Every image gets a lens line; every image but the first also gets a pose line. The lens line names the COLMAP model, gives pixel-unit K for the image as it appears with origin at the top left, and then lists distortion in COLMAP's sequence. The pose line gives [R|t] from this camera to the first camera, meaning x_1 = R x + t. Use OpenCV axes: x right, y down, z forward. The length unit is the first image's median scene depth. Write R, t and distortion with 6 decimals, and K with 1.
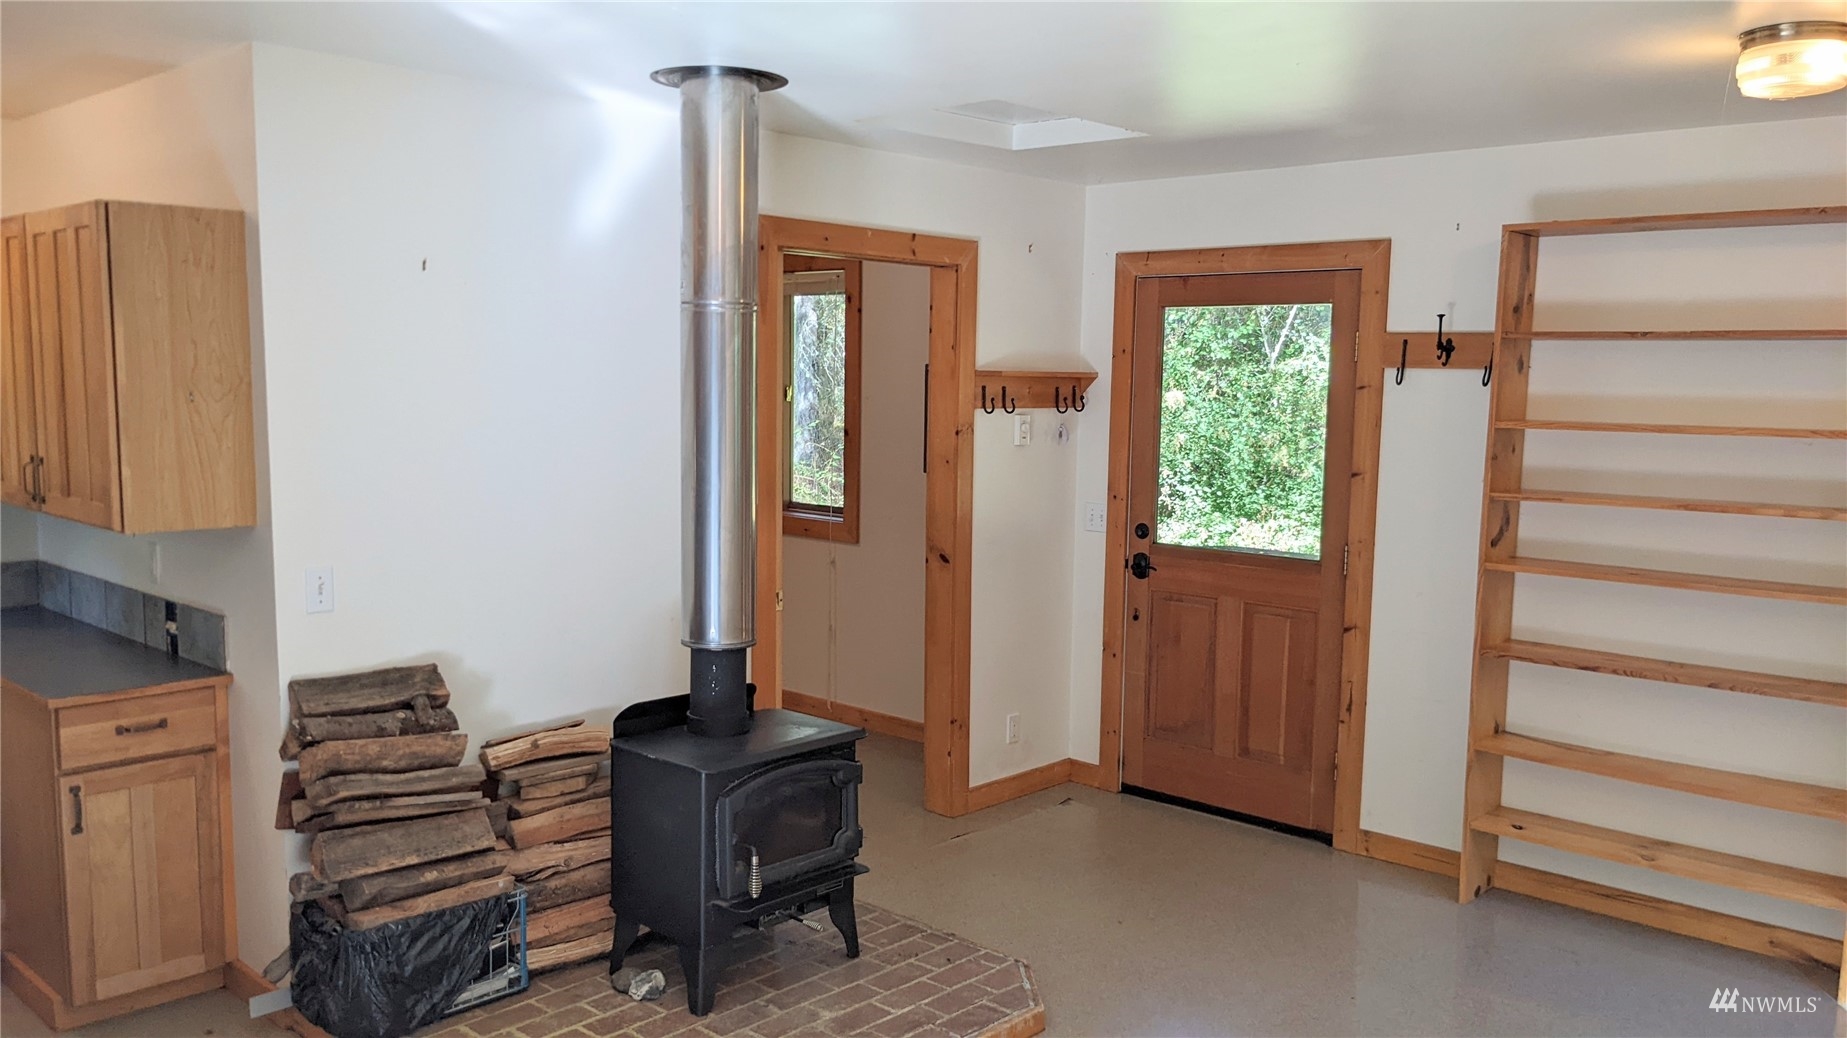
lens RADIAL K [[1463.8, 0, 921.4], [0, 1463.8, 547.5], [0, 0, 1]] dist [0.082337, -0.135954]
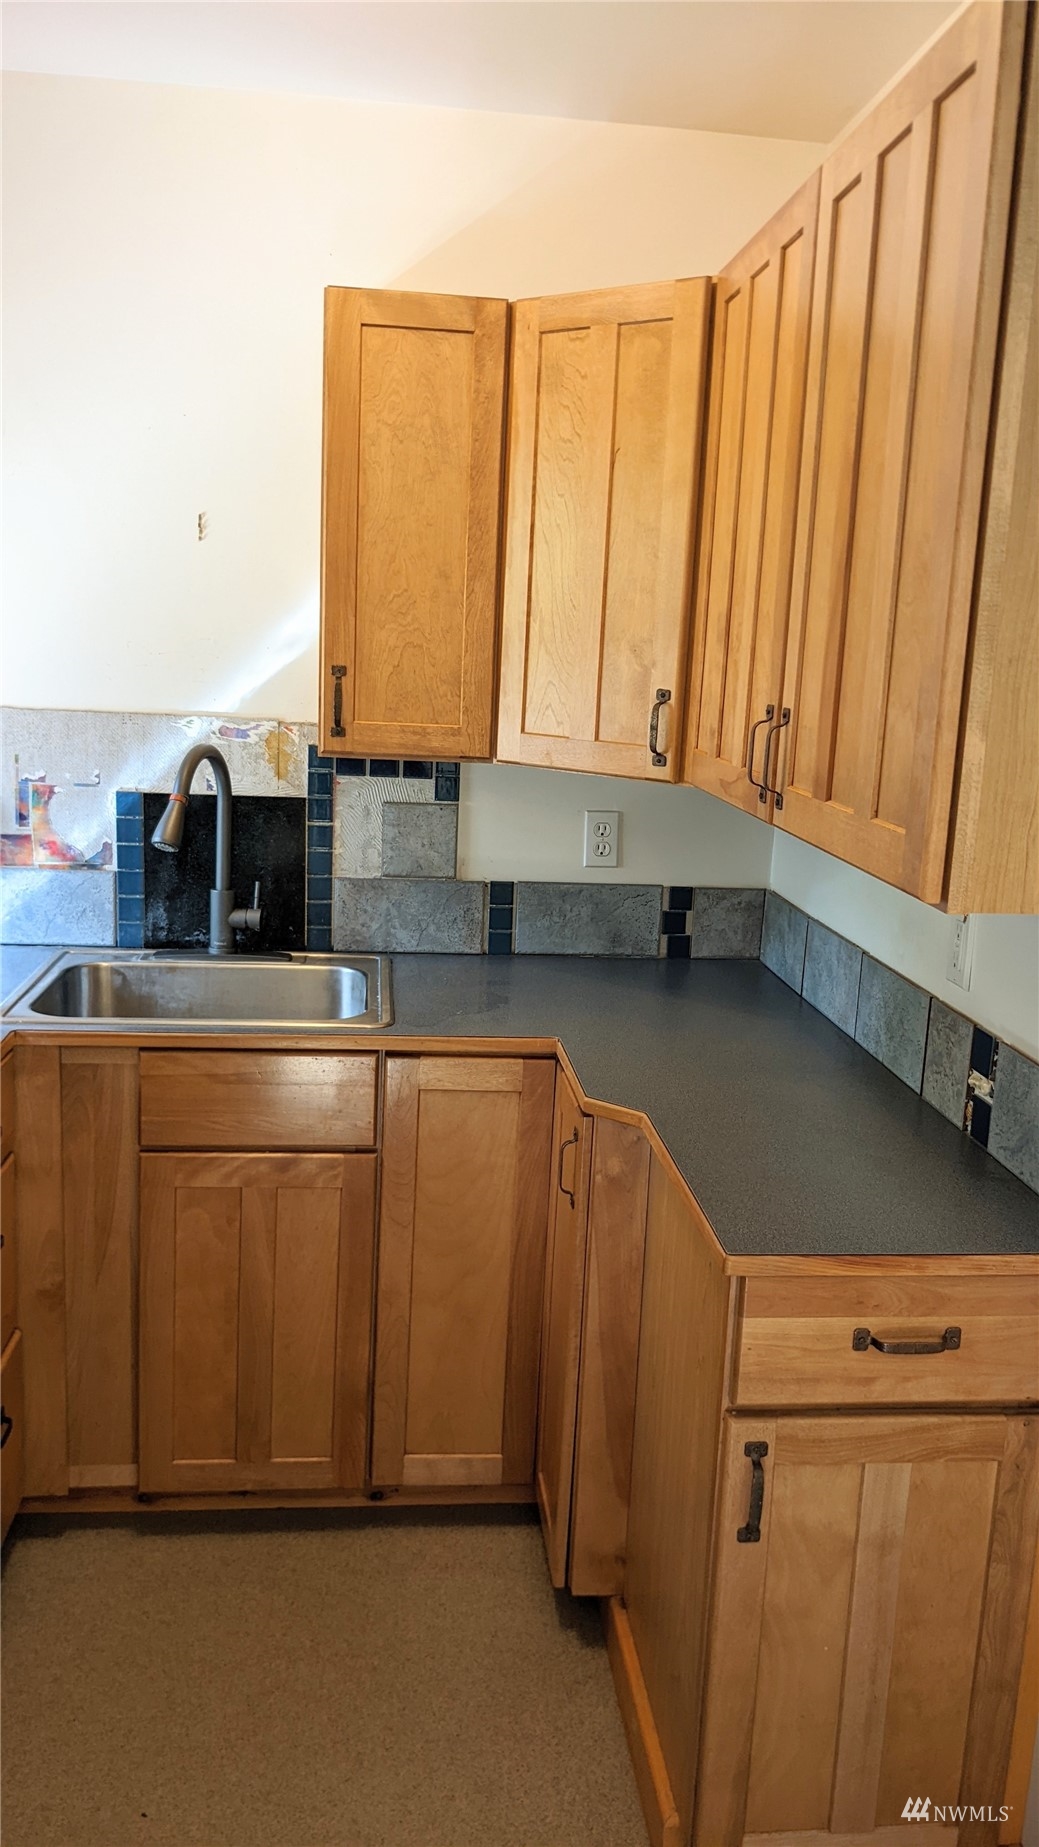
lens RADIAL K [[1505.6, 0, 519.5], [0, 1505.6, 923.5], [0, 0, 1]] dist [0.001409, 0.004640]
pose [[0.750113, 0.140583, -0.646195, -0.267007], [-0.111637, 0.990038, 0.085798, -0.019778], [0.651819, 0.007781, 0.758334, 0.458757]]
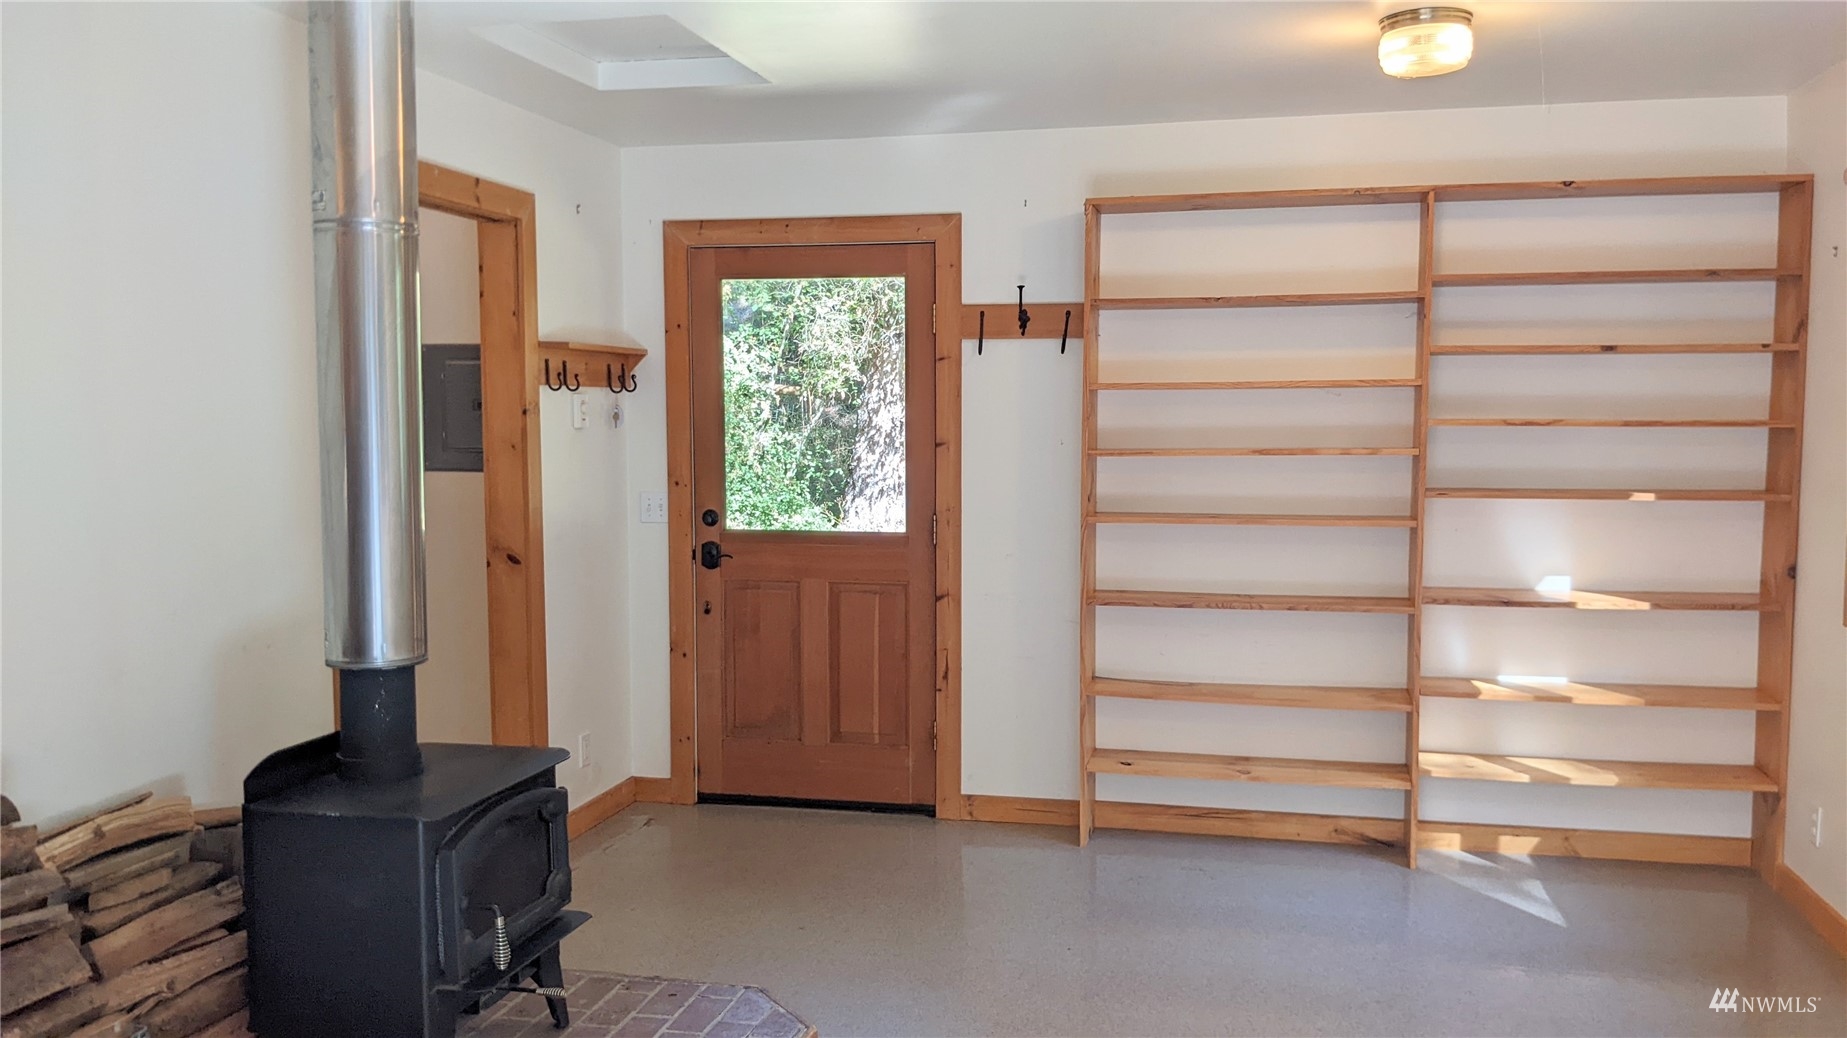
lens RADIAL K [[1456.8, 0, 950.2], [0, 1456.8, 522.5], [0, 0, 1]] dist [0.086651, -0.131412]
pose [[0.861387, -0.057283, 0.504710, -0.224411], [0.077305, 0.996830, -0.018798, 0.025154], [-0.502033, 0.055209, 0.863084, 0.142836]]
